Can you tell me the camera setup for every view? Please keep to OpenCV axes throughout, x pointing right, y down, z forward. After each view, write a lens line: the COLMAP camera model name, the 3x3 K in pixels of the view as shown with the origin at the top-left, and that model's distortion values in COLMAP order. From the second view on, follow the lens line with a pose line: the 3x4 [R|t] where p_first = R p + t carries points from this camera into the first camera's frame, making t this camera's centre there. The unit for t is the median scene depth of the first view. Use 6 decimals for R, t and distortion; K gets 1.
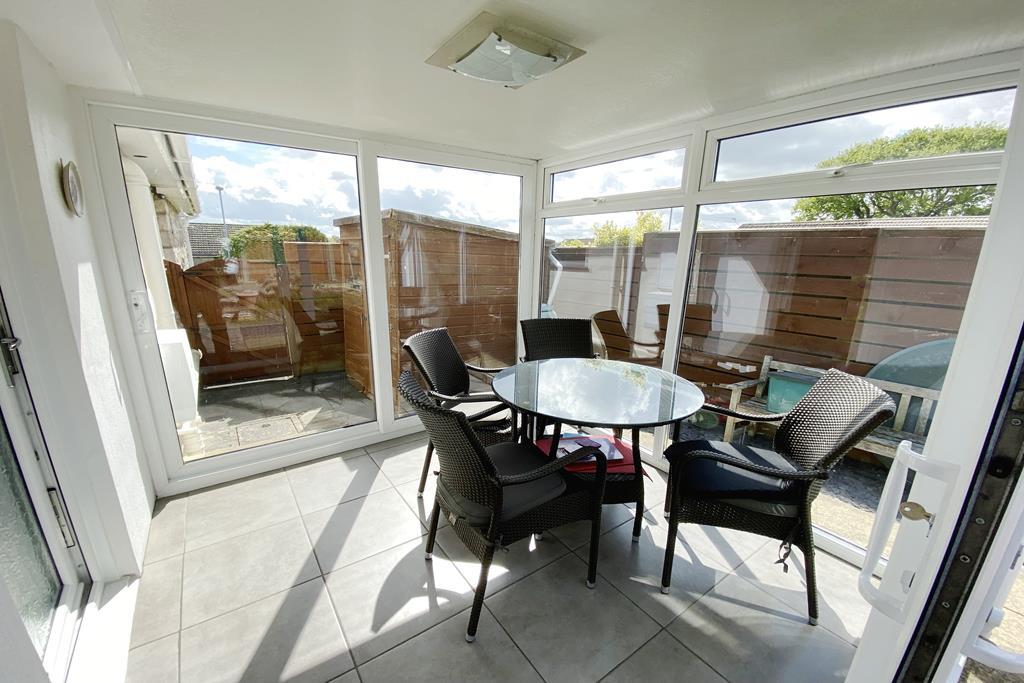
lens RADIAL K [[407.3, 0, 512.0], [0, 407.3, 348.1], [0, 0, 1]] dist [0.010114, -0.015074]
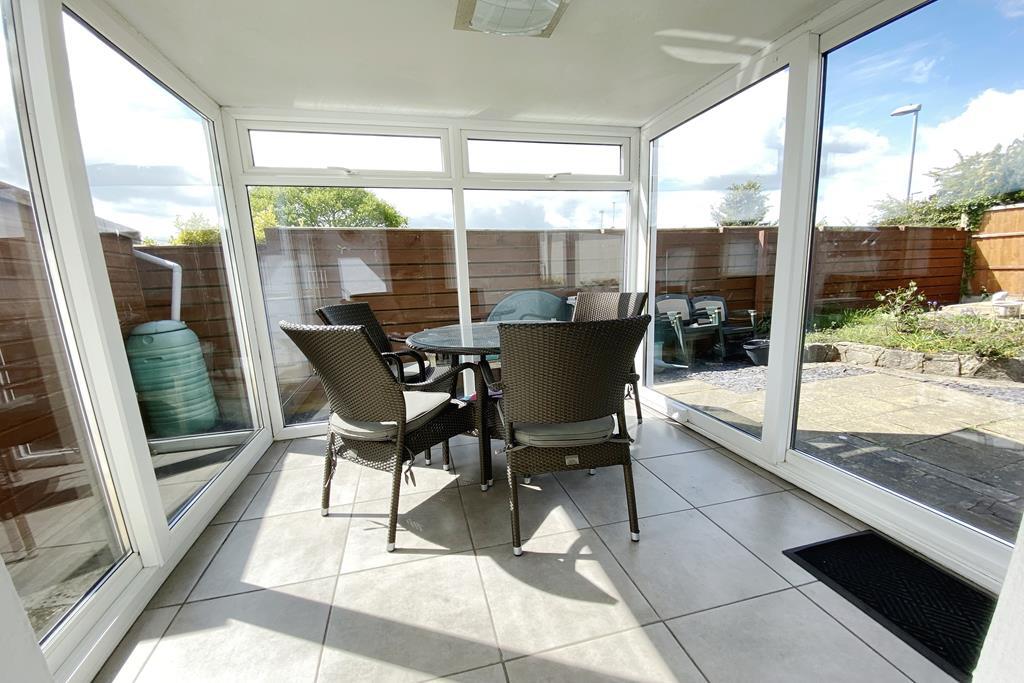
lens RADIAL K [[407.3, 0, 512.0], [0, 407.3, 348.1], [0, 0, 1]] dist [0.010114, -0.015074]
pose [[0.369514, -0.197187, 0.908062, -0.819920], [0.253119, 0.961630, 0.105819, 0.017474], [-0.894086, 0.190747, 0.405248, 0.551980]]
